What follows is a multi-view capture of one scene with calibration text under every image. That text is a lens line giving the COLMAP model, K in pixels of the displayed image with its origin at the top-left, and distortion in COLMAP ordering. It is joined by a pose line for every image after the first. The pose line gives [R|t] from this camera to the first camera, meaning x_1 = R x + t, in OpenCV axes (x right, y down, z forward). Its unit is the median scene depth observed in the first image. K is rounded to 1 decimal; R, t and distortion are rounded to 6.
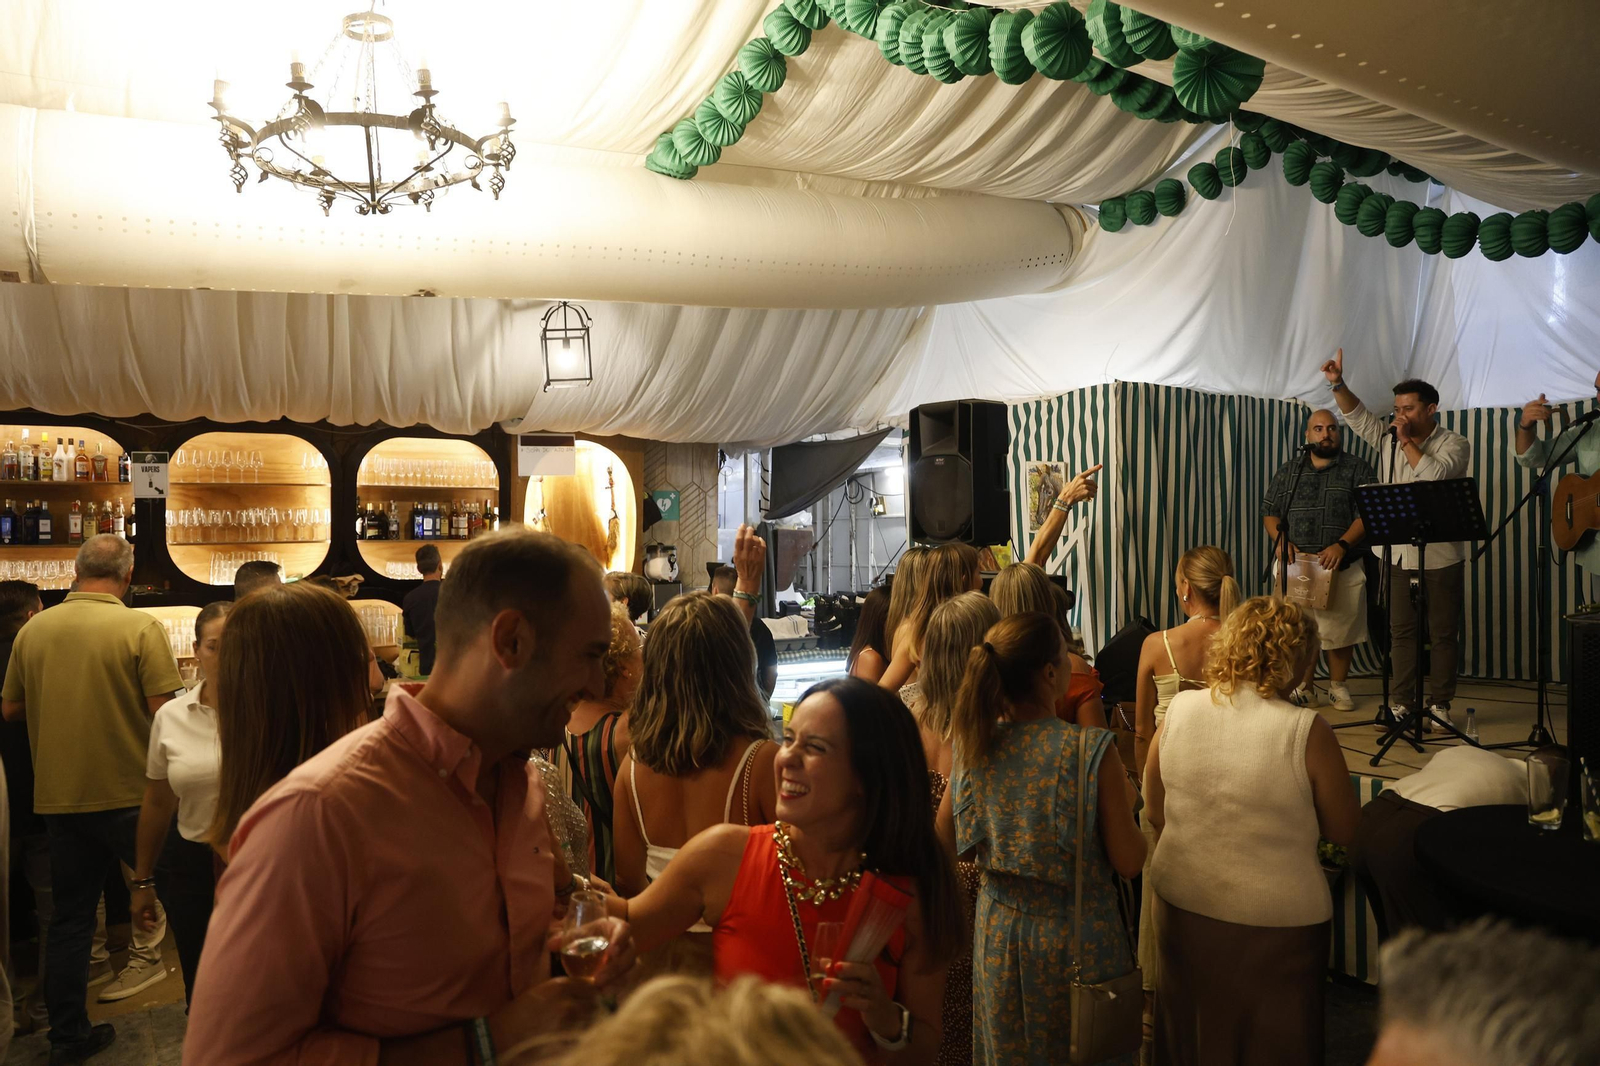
lens RADIAL K [[1063.4, 0, 805.8], [0, 1063.4, 527.5], [0, 0, 1]] dist [-0.107191, 0.059456]
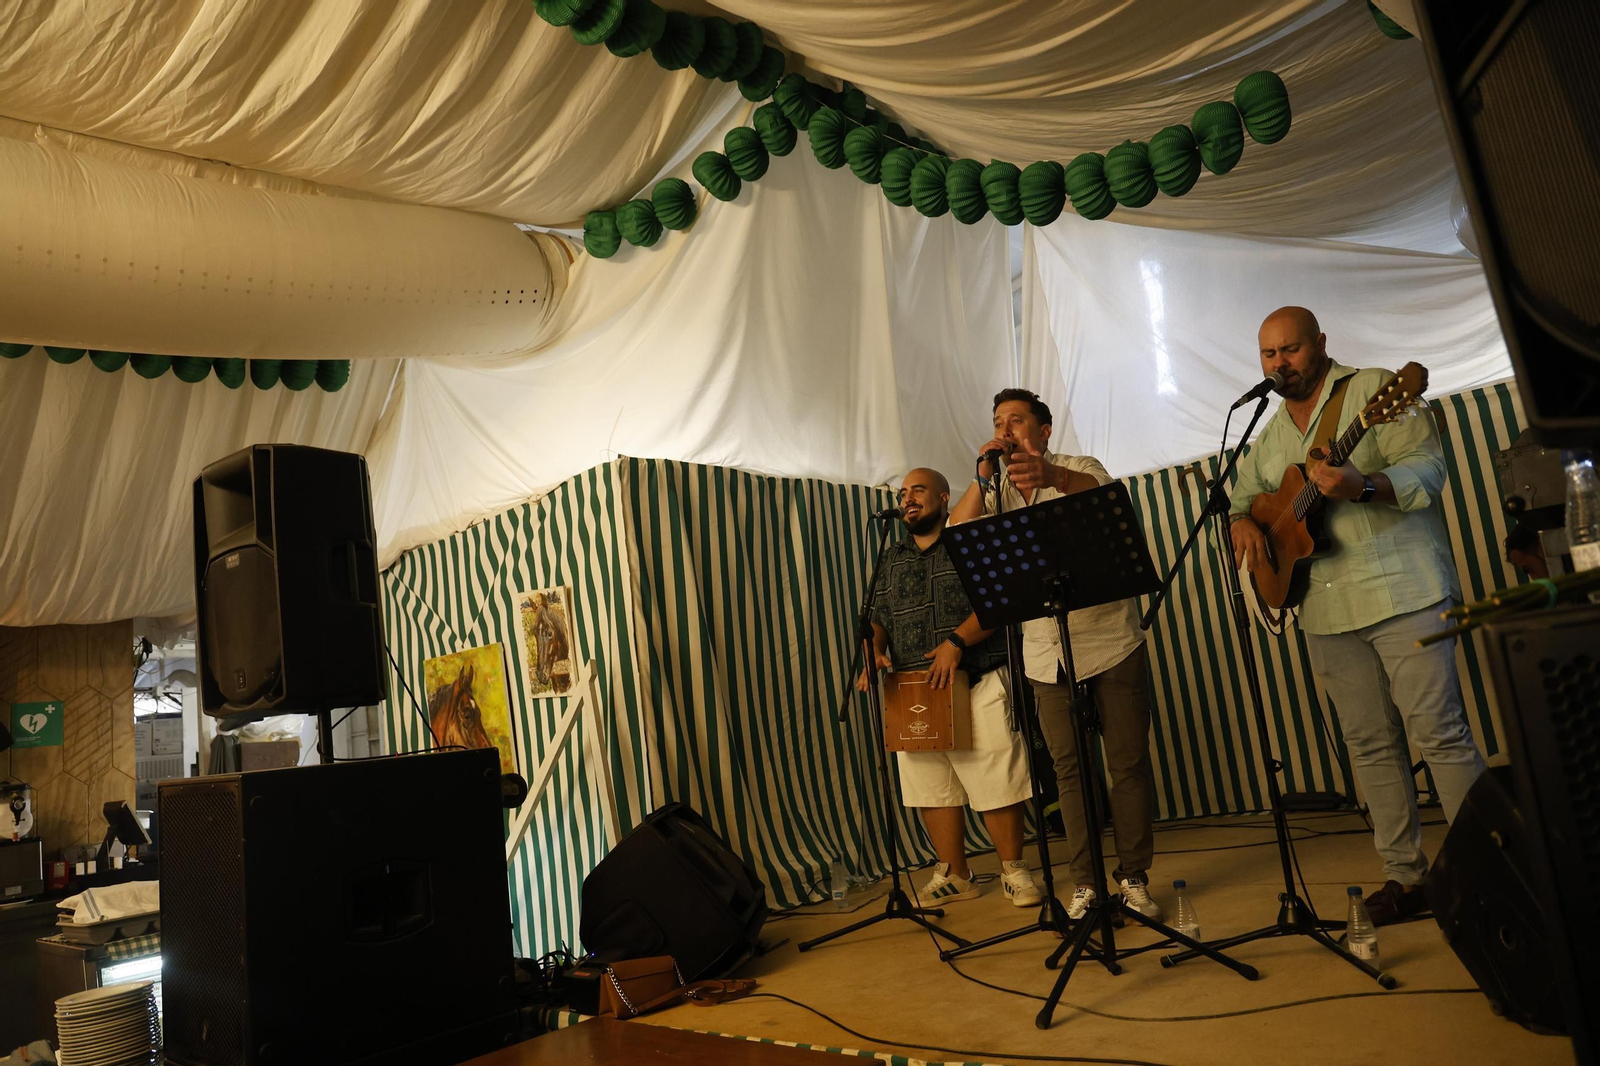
lens RADIAL K [[1063.4, 0, 805.8], [0, 1063.4, 527.5], [0, 0, 1]] dist [-0.107191, 0.059456]
pose [[0.950016, -0.063202, 0.305738, 0.192052], [0.120705, 0.977498, -0.172995, 0.037967], [-0.287925, 0.201252, 0.936268, 0.323917]]
